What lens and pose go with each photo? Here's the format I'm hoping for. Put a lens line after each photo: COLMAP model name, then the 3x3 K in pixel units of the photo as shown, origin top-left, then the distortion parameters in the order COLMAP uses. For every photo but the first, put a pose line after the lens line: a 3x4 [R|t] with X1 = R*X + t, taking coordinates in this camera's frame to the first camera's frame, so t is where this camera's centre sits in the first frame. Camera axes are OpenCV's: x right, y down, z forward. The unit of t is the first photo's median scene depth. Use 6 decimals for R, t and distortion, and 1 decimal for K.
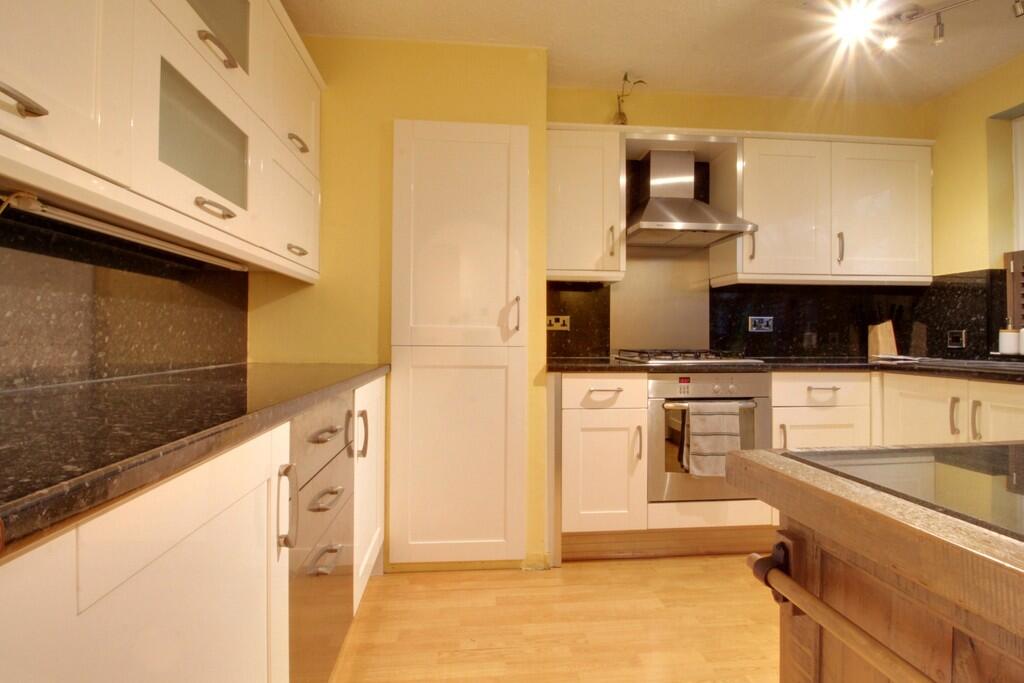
lens RADIAL K [[477.6, 0, 518.1], [0, 477.6, 332.9], [0, 0, 1]] dist [-0.000684, -0.011928]
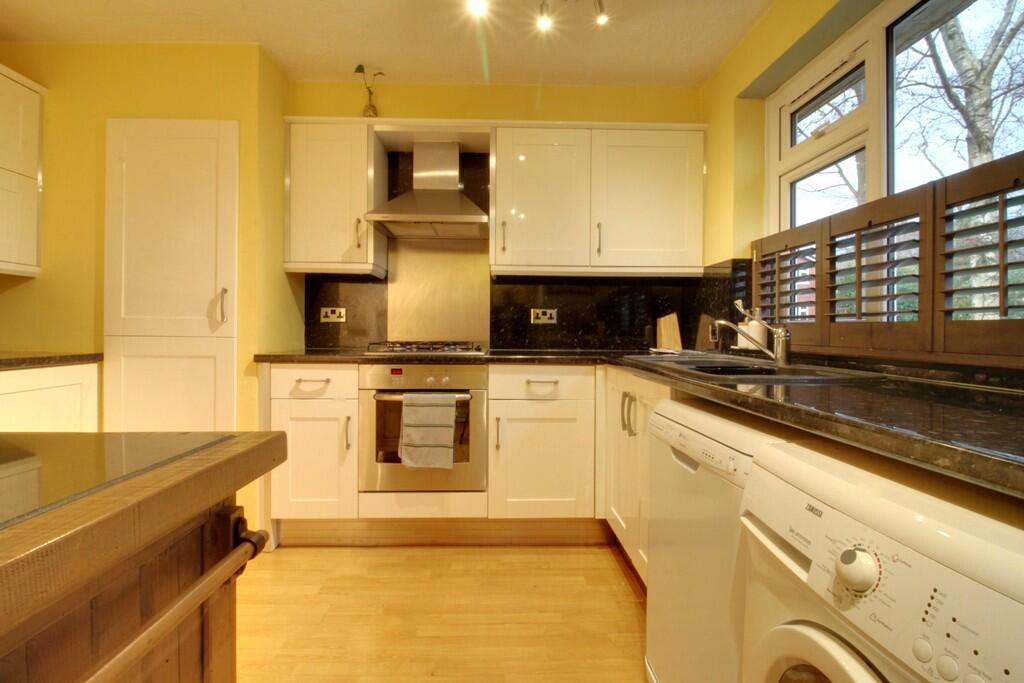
lens RADIAL K [[459.2, 0, 494.9], [0, 459.2, 333.6], [0, 0, 1]] dist [0.000877, -0.018459]
pose [[0.998271, 0.005236, -0.058553, 0.574245], [-0.004228, 0.999841, 0.017325, 0.001474], [0.058634, -0.017048, 0.998134, 0.047840]]
